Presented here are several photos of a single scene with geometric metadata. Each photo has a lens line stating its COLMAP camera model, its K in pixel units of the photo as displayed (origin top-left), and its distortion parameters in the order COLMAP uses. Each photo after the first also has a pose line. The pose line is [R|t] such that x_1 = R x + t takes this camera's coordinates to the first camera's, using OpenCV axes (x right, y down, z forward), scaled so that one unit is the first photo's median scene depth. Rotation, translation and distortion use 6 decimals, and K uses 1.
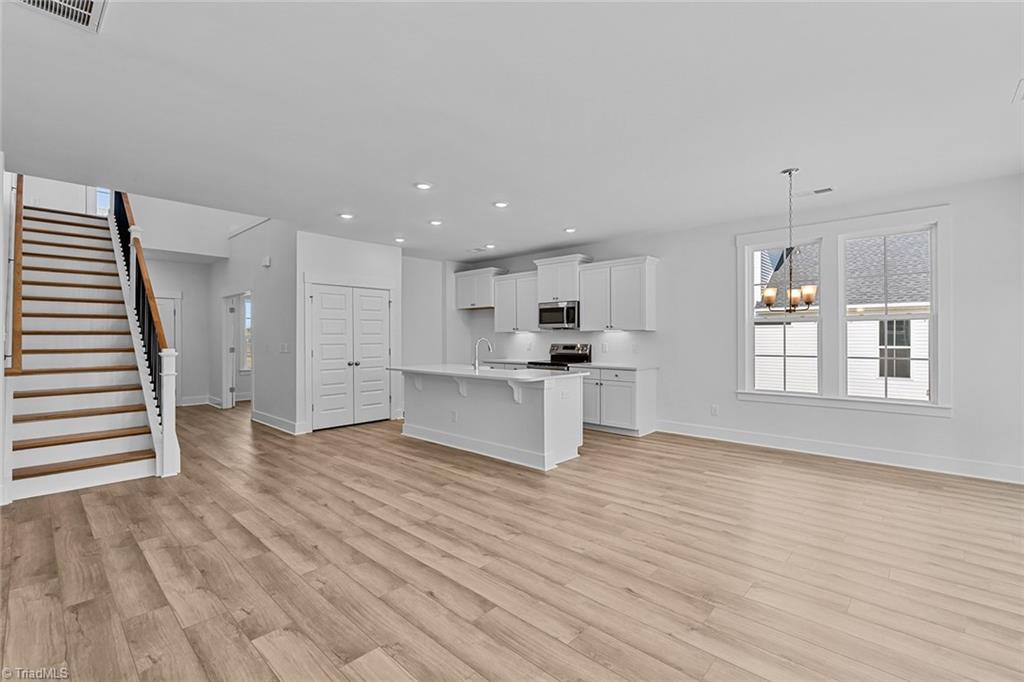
lens RADIAL K [[455.2, 0, 512.0], [0, 455.2, 341.0], [0, 0, 1]] dist [-0.006490, 0.000155]
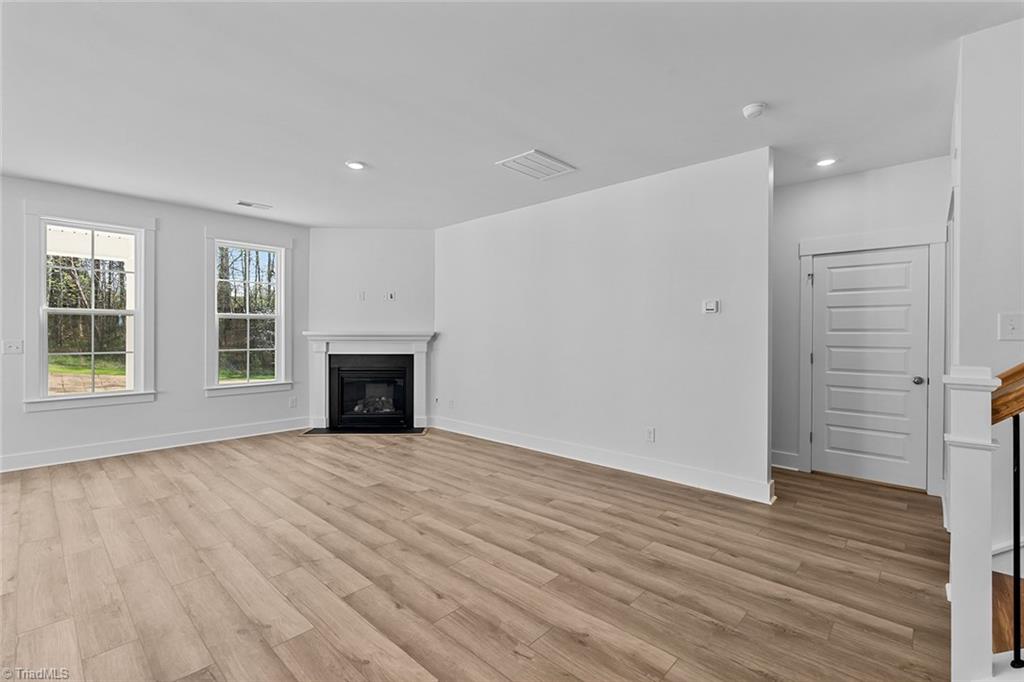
lens RADIAL K [[455.2, 0, 512.0], [0, 455.2, 341.0], [0, 0, 1]] dist [-0.006490, 0.000155]
pose [[-0.999989, -0.003068, -0.003593, -0.326761], [-0.003141, 0.999787, 0.020397, -0.006502], [0.003530, 0.020408, -0.999785, 1.047616]]
